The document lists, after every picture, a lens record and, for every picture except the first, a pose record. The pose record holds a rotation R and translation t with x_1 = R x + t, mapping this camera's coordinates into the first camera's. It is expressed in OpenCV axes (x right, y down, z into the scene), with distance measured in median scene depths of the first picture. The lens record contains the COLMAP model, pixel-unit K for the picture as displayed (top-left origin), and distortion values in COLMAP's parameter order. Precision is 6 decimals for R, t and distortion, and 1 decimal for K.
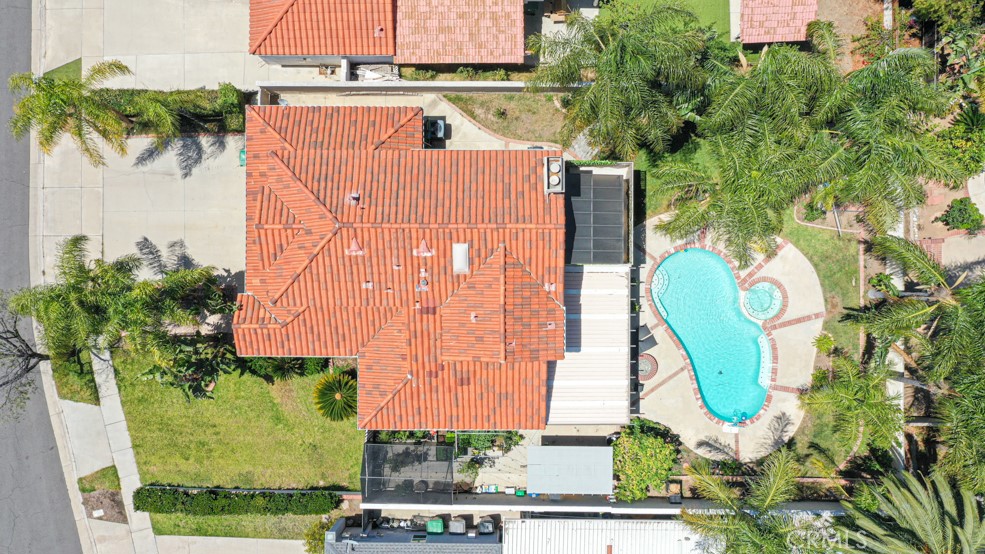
lens RADIAL K [[778.9, 0, 498.0], [0, 778.9, 275.4], [0, 0, 1]] dist [0.004007, -0.002215]
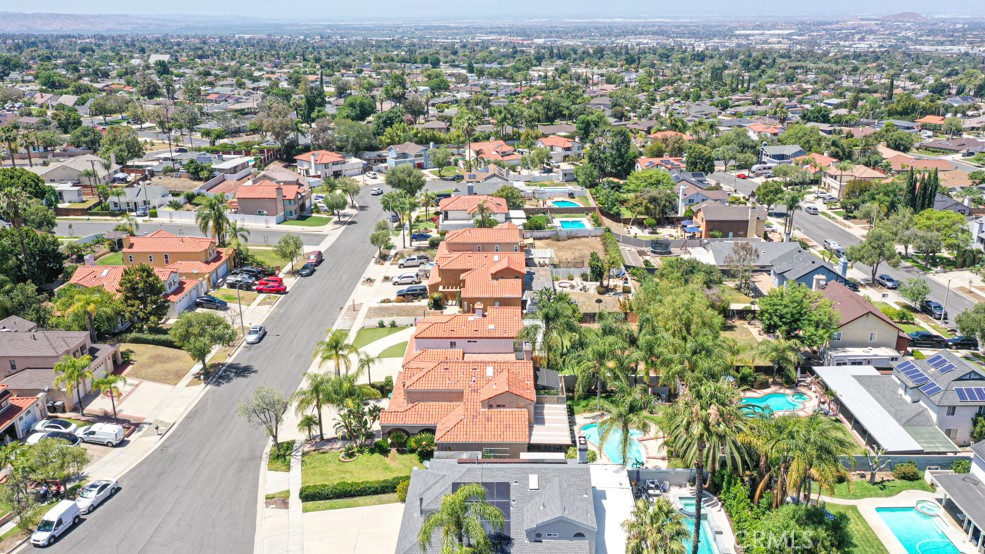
lens RADIAL K [[778.9, 0, 498.0], [0, 778.9, 275.4], [0, 0, 1]] dist [0.004007, -0.002215]
pose [[0.999938, 0.009161, -0.006320, -0.008952], [-0.008944, 0.323512, -0.946182, 1.812370], [-0.006623, 0.946180, 0.323573, -0.042956]]
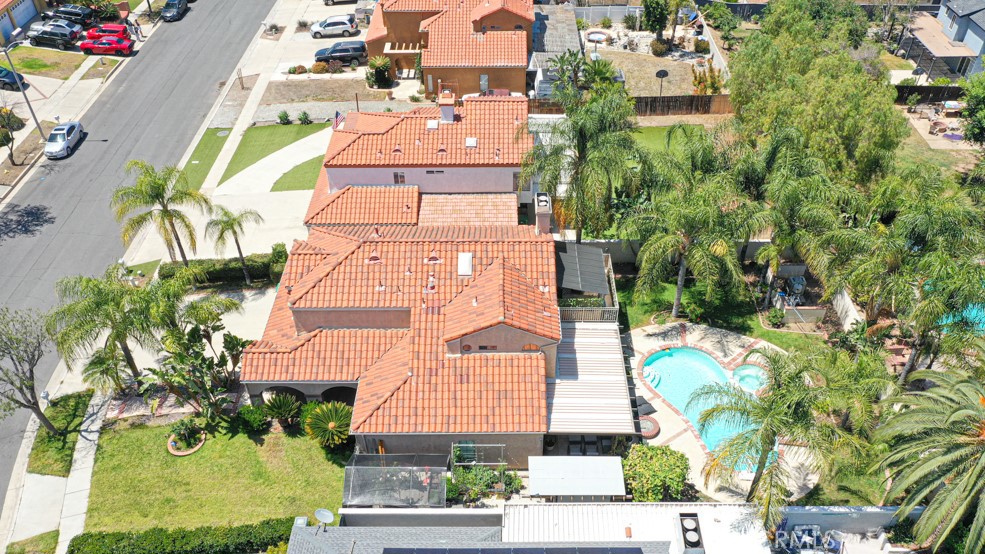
lens RADIAL K [[808.3, 0, 501.8], [0, 808.3, 360.3], [0, 0, 1]] dist [0.008033, 0.000228]
pose [[0.999978, 0.002949, 0.005965, -0.000225], [0.002335, 0.683914, -0.729559, 0.800077], [-0.006231, 0.729557, 0.683892, 0.243130]]
